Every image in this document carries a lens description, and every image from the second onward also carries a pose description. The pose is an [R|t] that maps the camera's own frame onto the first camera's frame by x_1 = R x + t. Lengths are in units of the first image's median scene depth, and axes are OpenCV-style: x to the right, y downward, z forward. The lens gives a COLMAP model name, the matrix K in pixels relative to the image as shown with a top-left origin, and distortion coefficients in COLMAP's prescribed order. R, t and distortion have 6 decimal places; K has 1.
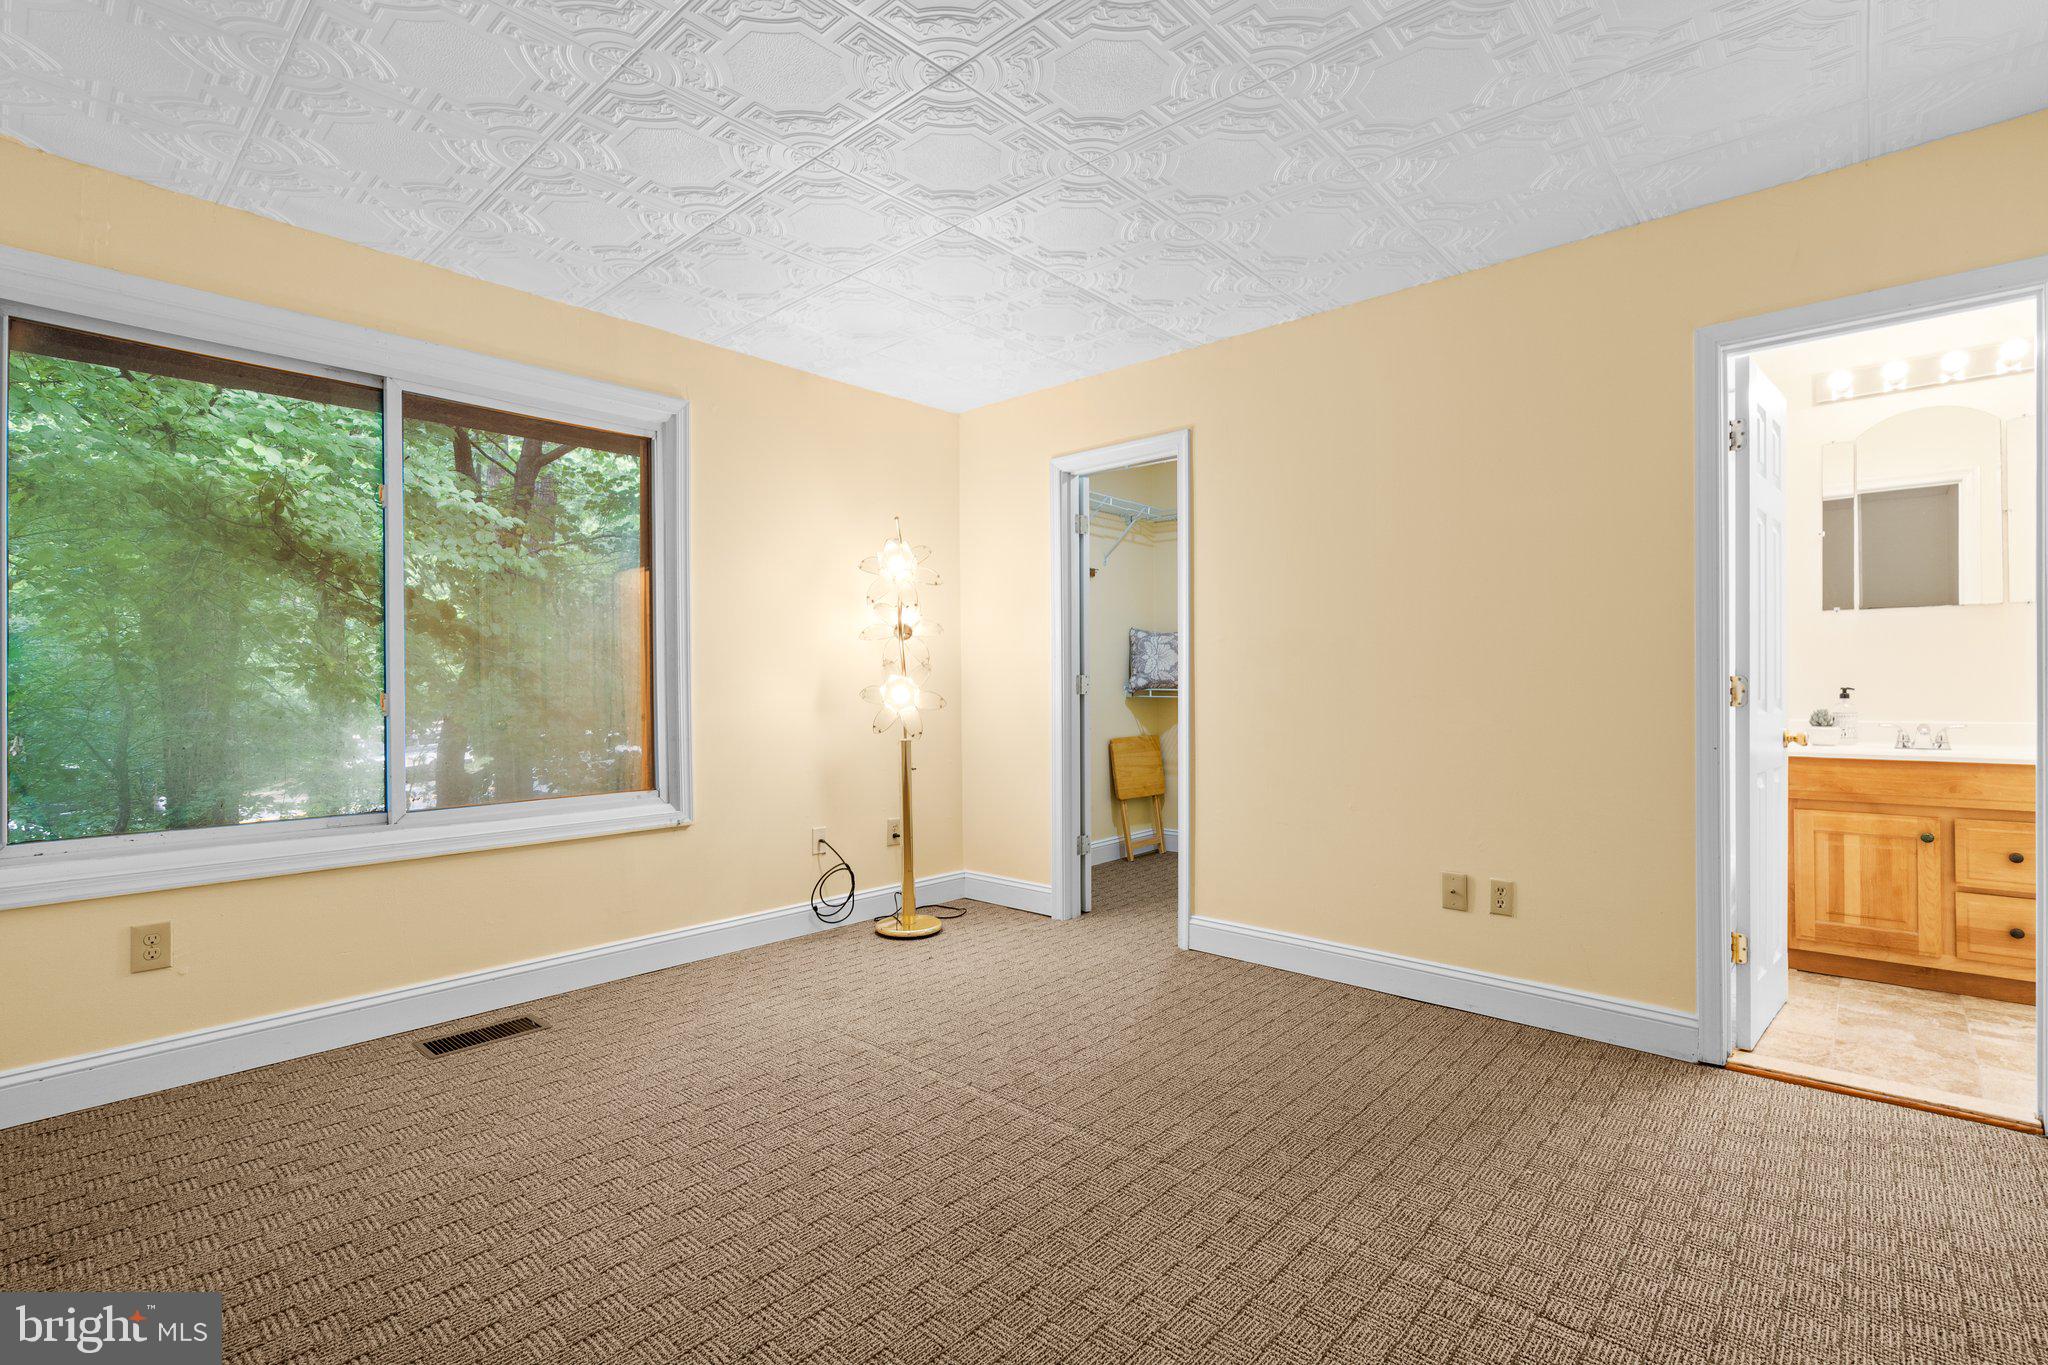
lens RADIAL K [[941.2, 0, 1056.5], [0, 941.2, 686.6], [0, 0, 1]] dist [-0.000495, 0.000238]
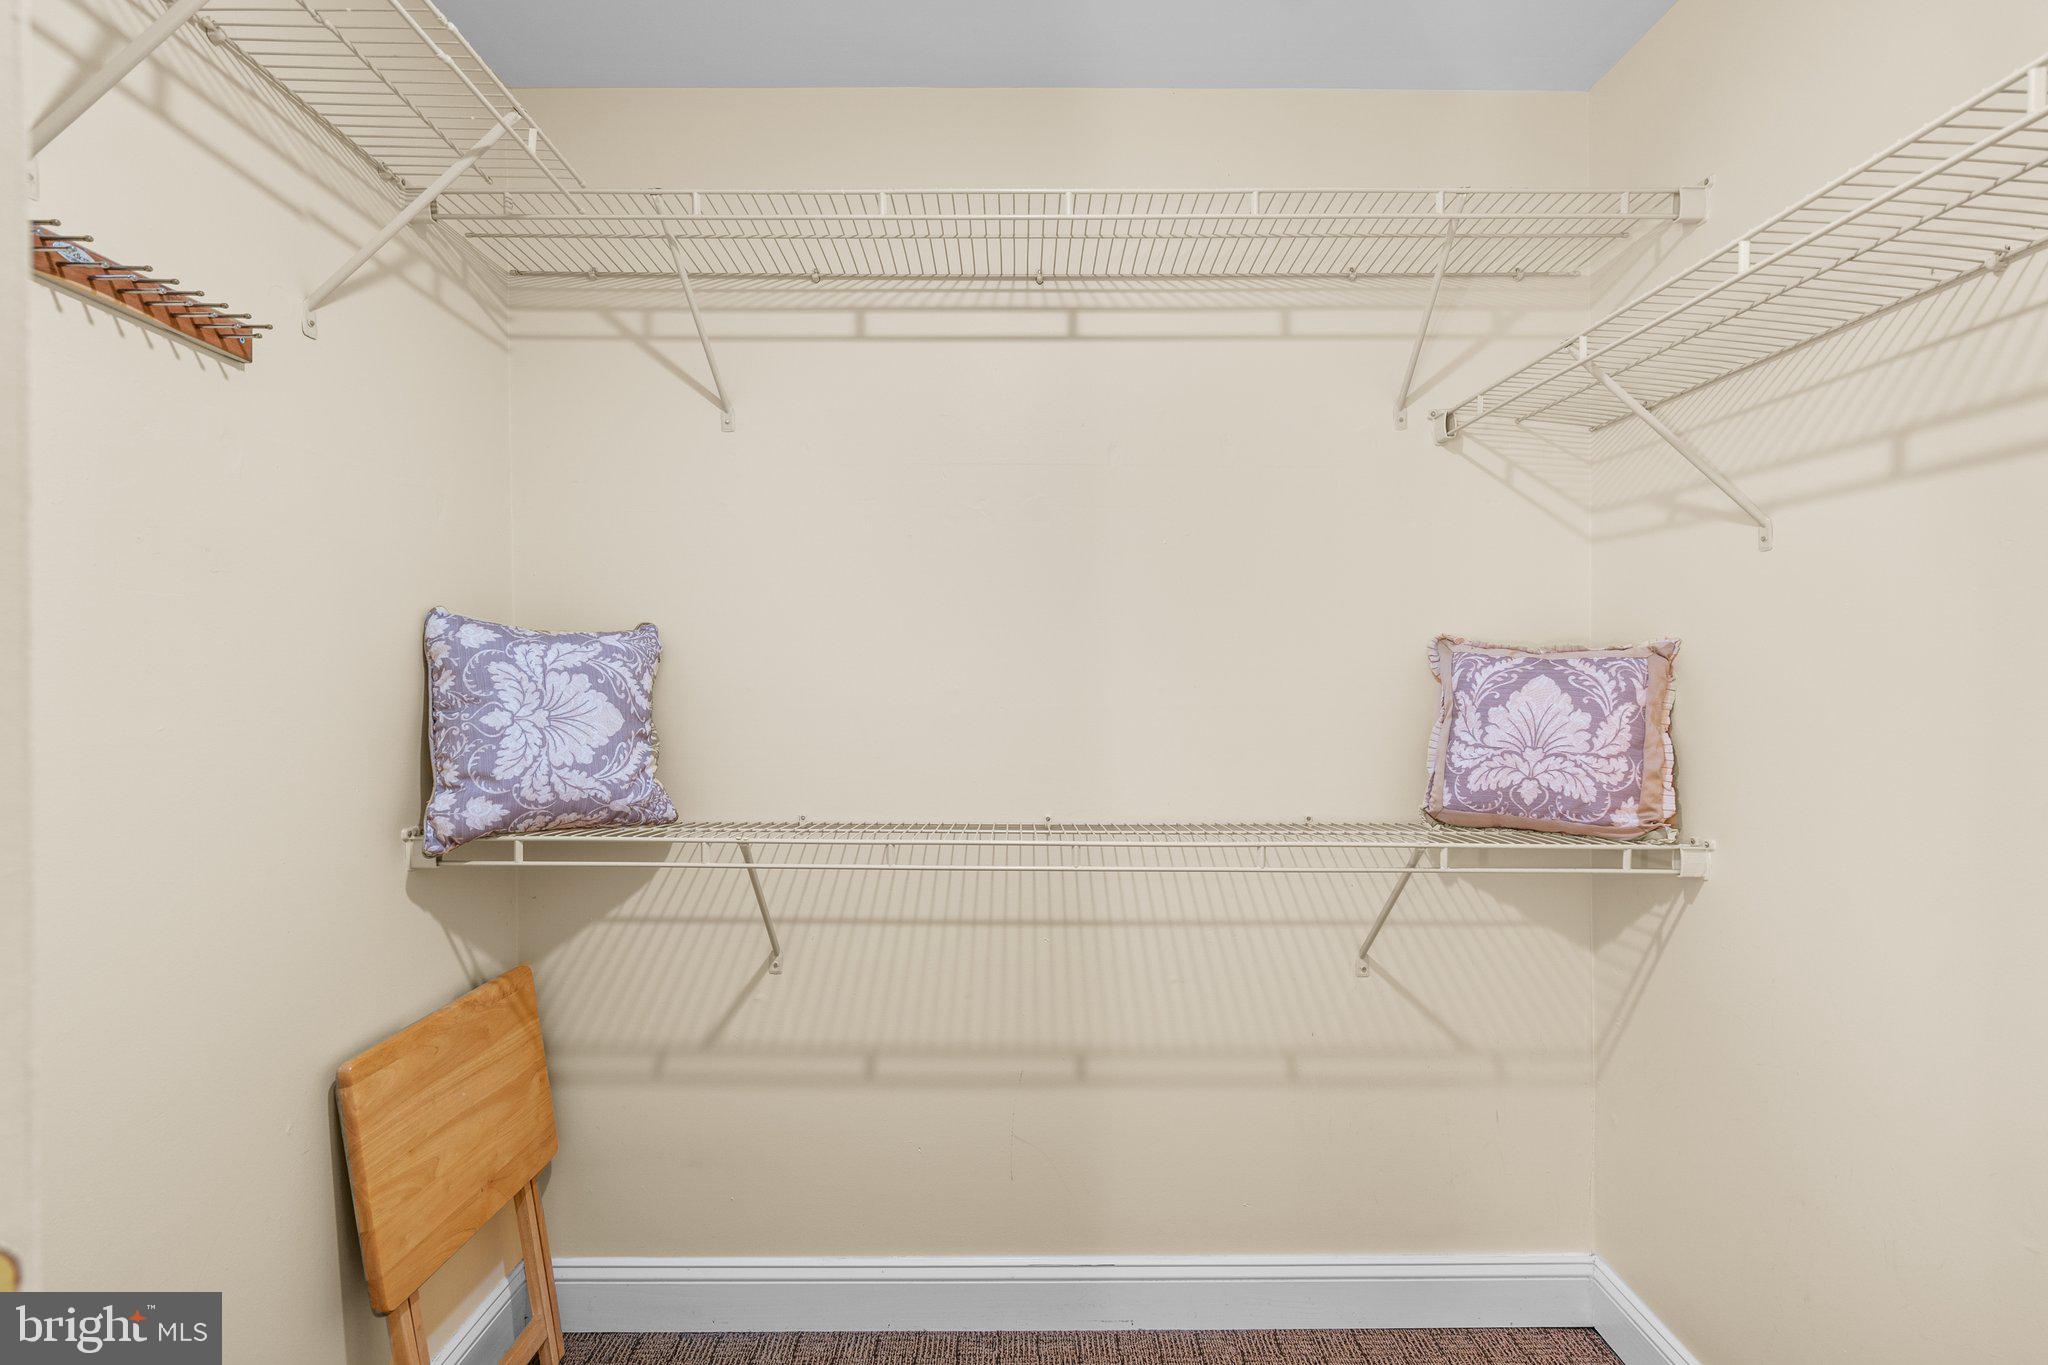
lens RADIAL K [[941.2, 0, 1056.5], [0, 941.2, 686.6], [0, 0, 1]] dist [-0.000495, 0.000238]
pose [[0.747228, 0.001466, 0.664566, 0.041592], [-0.000368, 0.999998, -0.001792, -0.048758], [-0.664567, 0.001094, 0.747228, 0.830647]]
